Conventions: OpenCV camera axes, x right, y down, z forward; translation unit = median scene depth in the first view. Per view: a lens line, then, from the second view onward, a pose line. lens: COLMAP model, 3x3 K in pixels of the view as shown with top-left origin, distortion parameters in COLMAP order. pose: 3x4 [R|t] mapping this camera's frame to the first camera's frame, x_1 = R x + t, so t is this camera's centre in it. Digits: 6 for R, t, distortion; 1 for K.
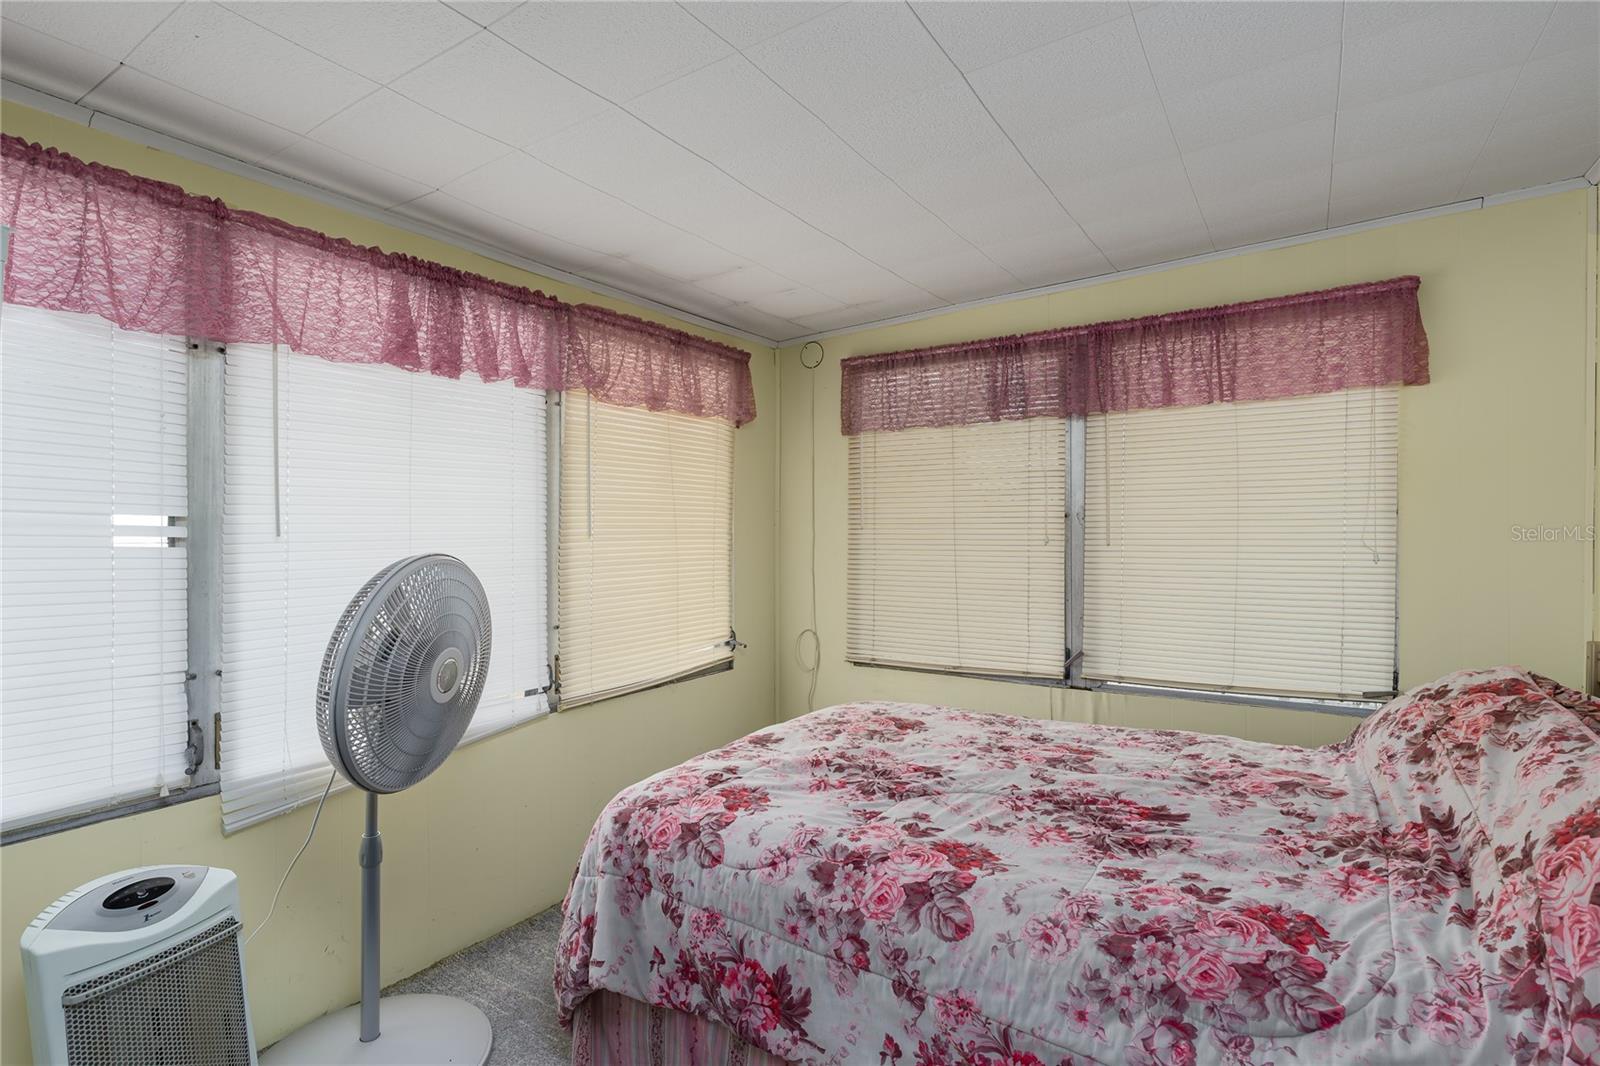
lens RADIAL K [[800.0, 0, 801.2], [0, 800.0, 532.0], [0, 0, 1]] dist [-0.013299, 0.005907]
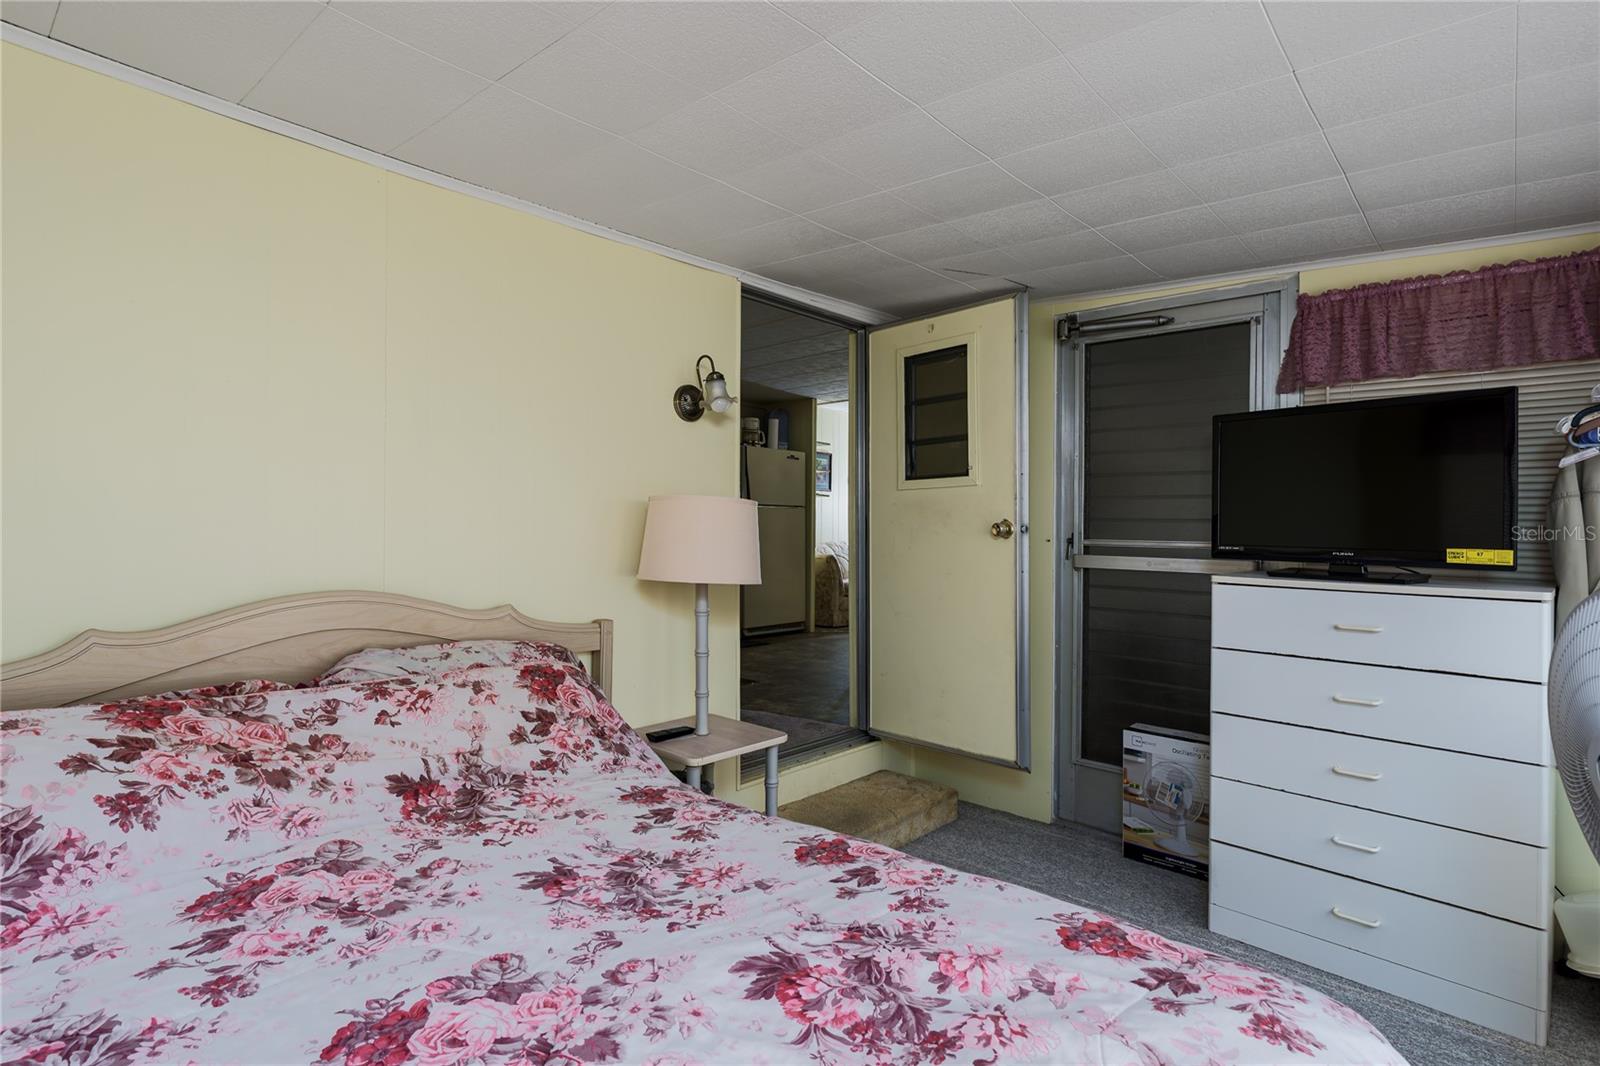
lens RADIAL K [[800.0, 0, 798.3], [0, 800.0, 529.4], [0, 0, 1]] dist [-0.013299, 0.005907]
pose [[-0.987167, -0.011874, 0.159247, 0.078804], [-0.010342, 0.999892, 0.010442, -0.010881], [-0.159353, 0.008661, -0.987184, 1.806522]]
